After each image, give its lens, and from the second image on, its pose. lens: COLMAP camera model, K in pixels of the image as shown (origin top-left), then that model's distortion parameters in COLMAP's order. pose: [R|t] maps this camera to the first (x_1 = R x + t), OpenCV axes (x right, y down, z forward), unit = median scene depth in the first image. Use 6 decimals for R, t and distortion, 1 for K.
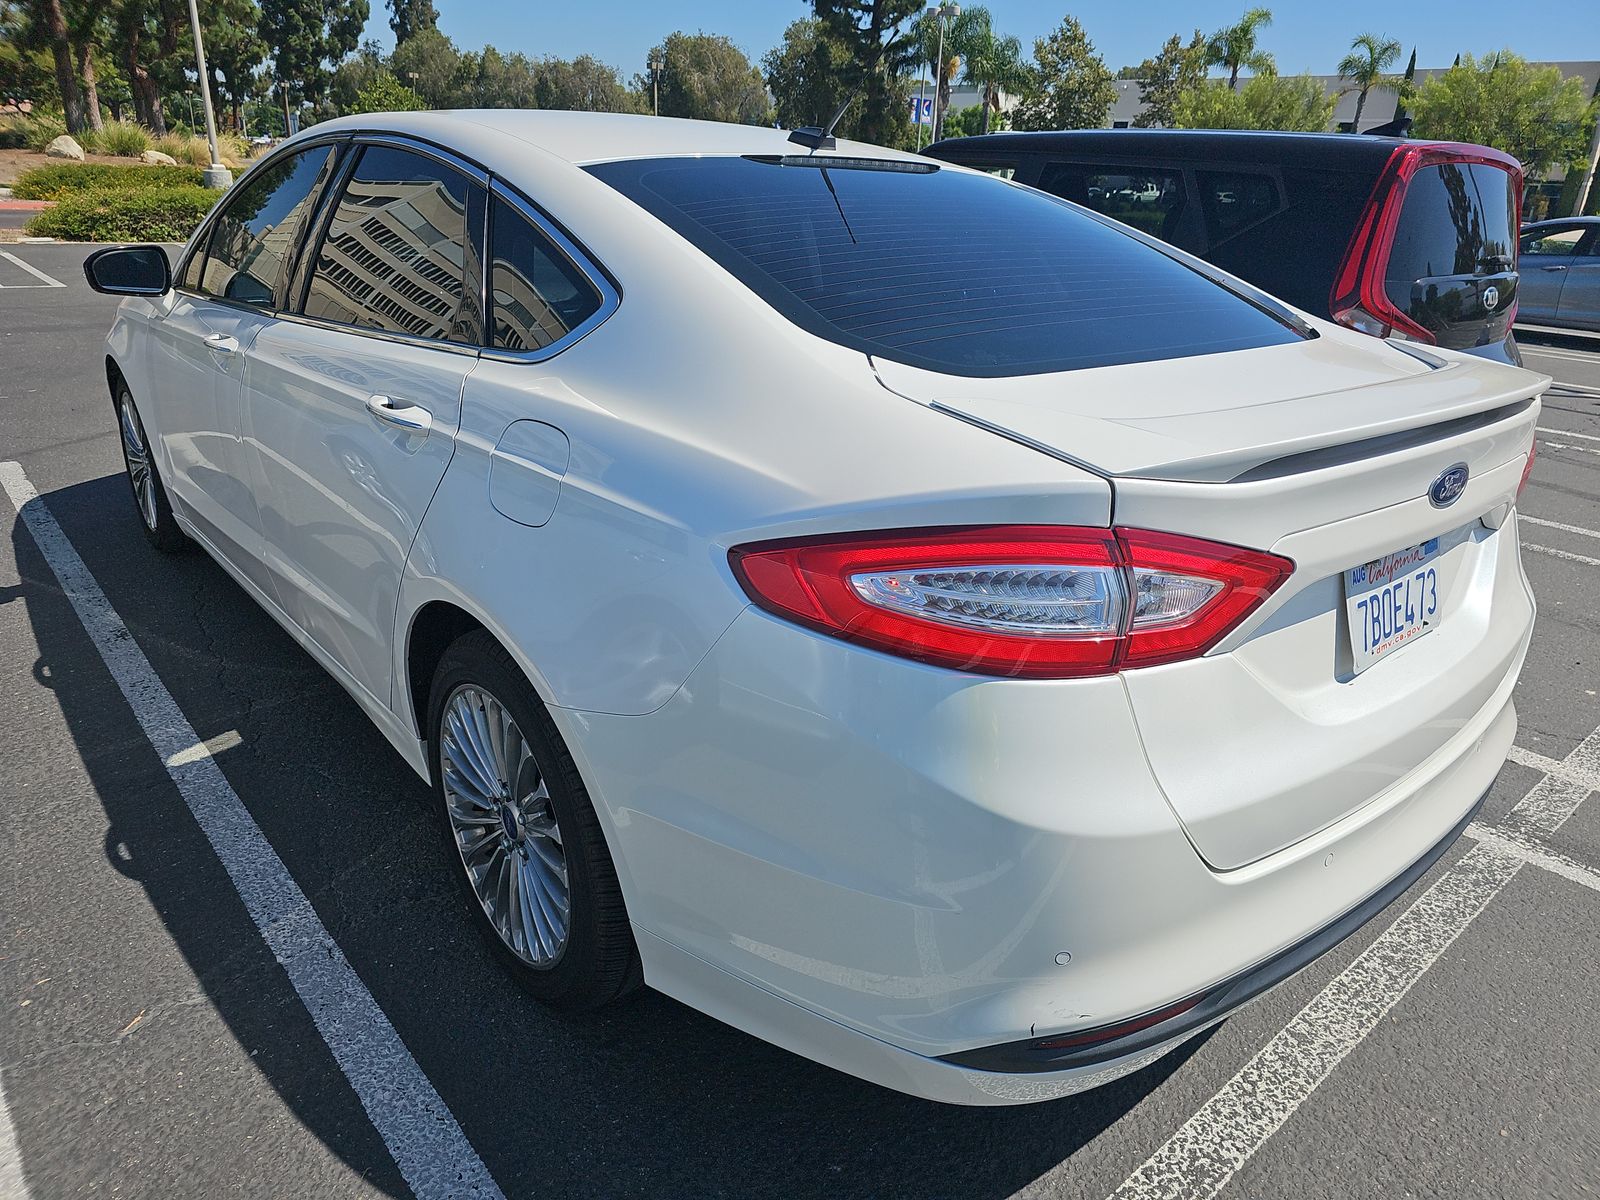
lens RADIAL K [[1077.4, 0, 802.9], [0, 1077.4, 599.0], [0, 0, 1]] dist [0.013961, -0.018717]
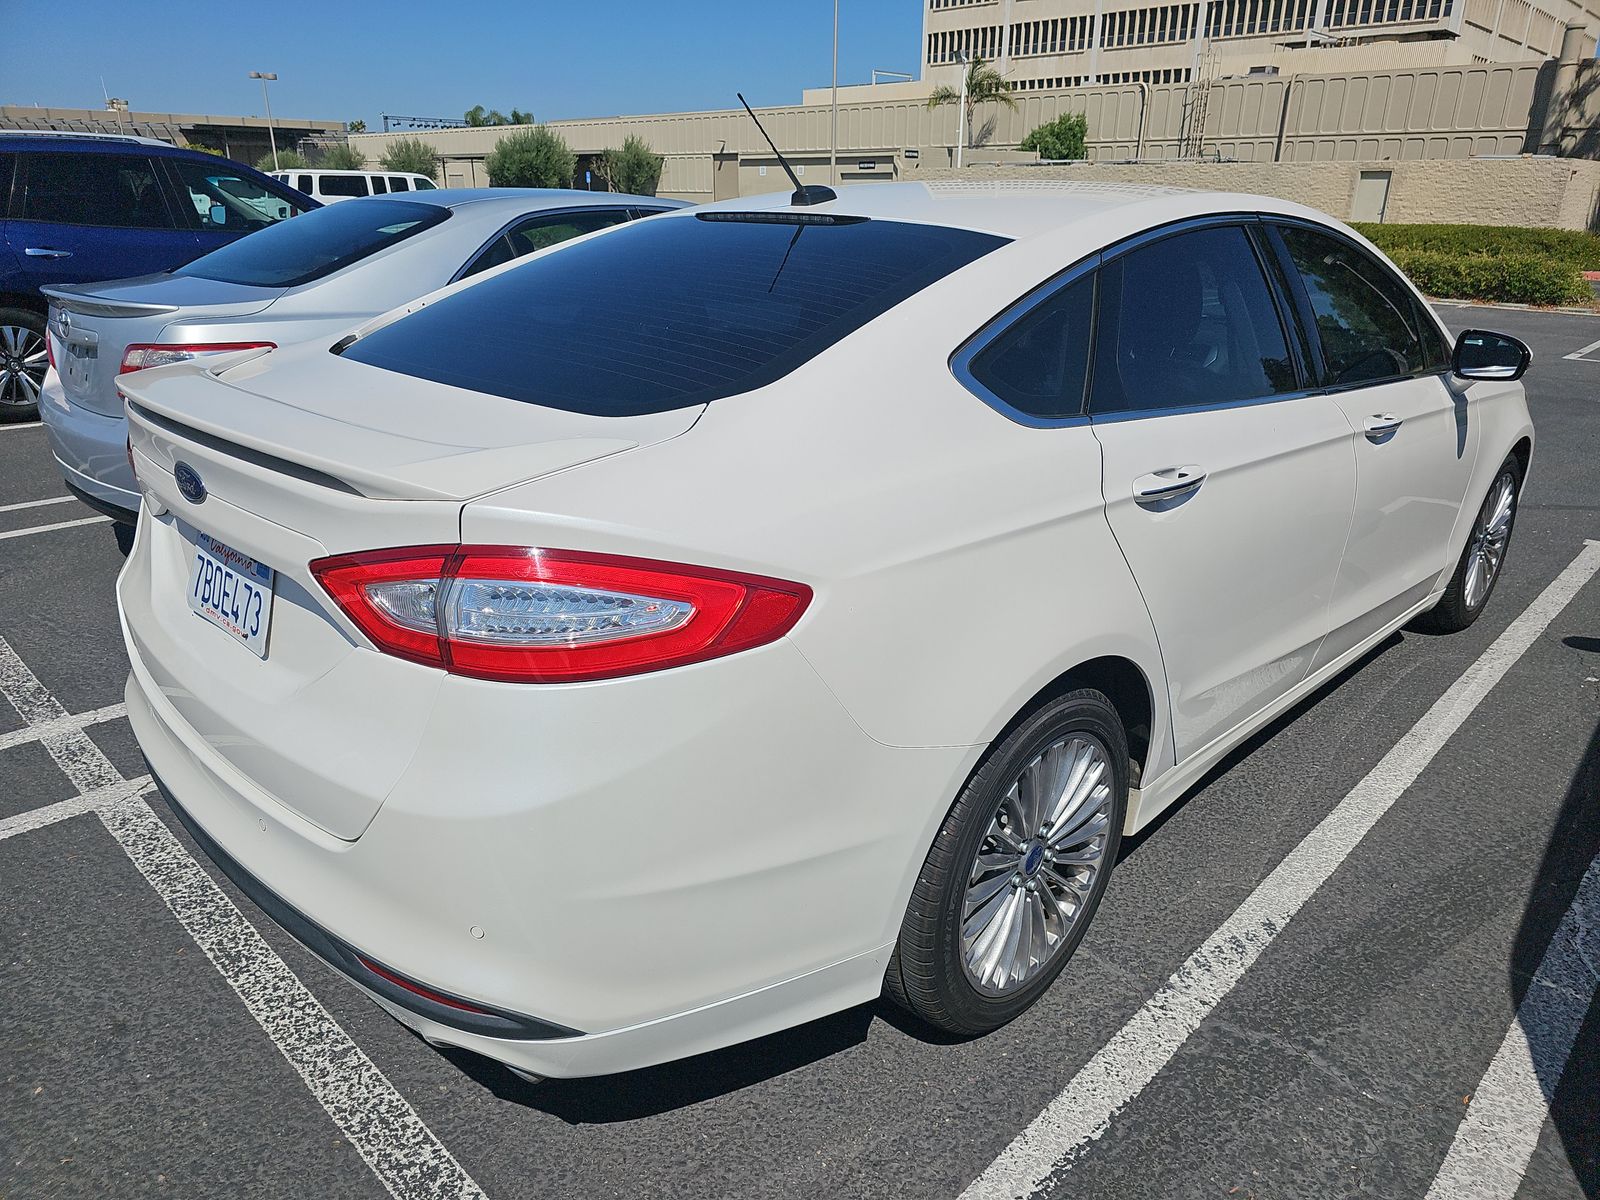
lens RADIAL K [[1077.4, 0, 807.8], [0, 1077.4, 606.8], [0, 0, 1]] dist [0.013961, -0.018717]
pose [[0.083130, 0.305211, -0.948649, 0.076136], [-0.364782, 0.895195, 0.256047, -0.022118], [0.927375, 0.324765, 0.185754, 0.062125]]
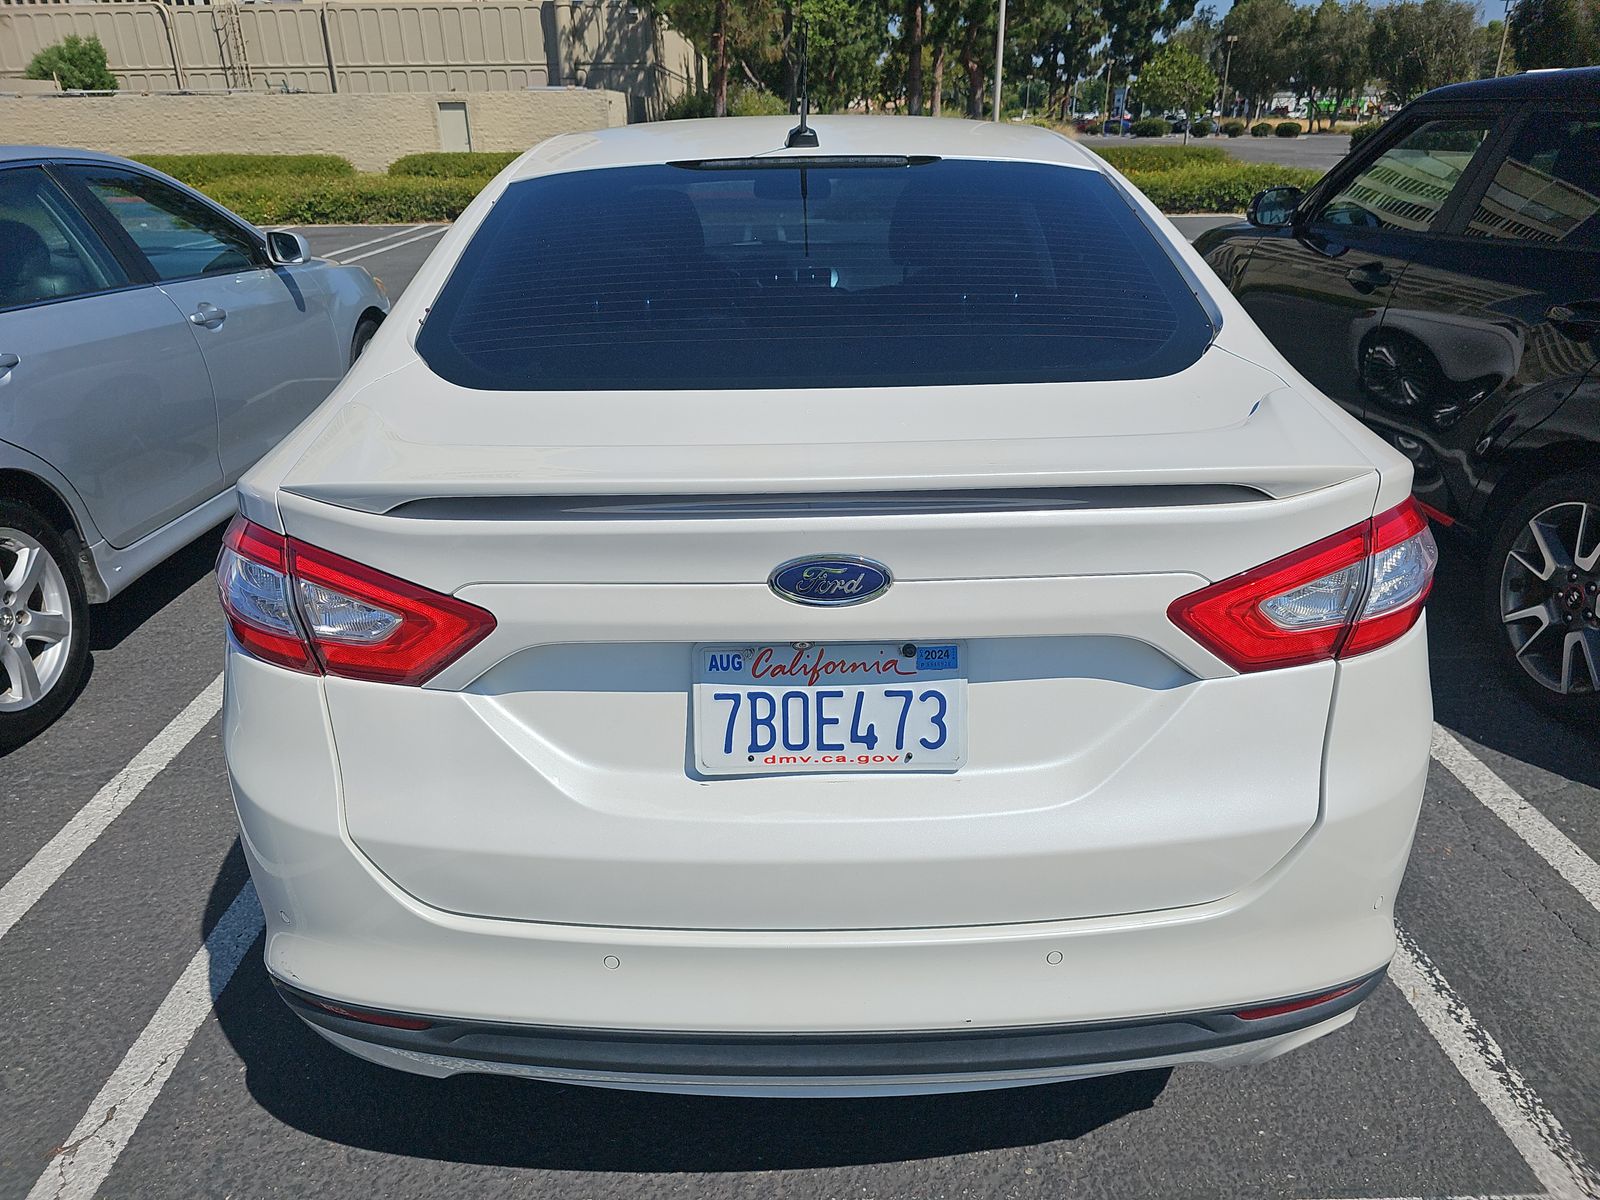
lens RADIAL K [[1077.4, 0, 793.0], [0, 1077.4, 596.8], [0, 0, 1]] dist [0.013961, -0.018717]
pose [[0.758915, 0.202712, -0.618835, 0.046238], [-0.187027, 0.978127, 0.091042, -0.006853], [0.623754, 0.046646, 0.780228, 0.016472]]
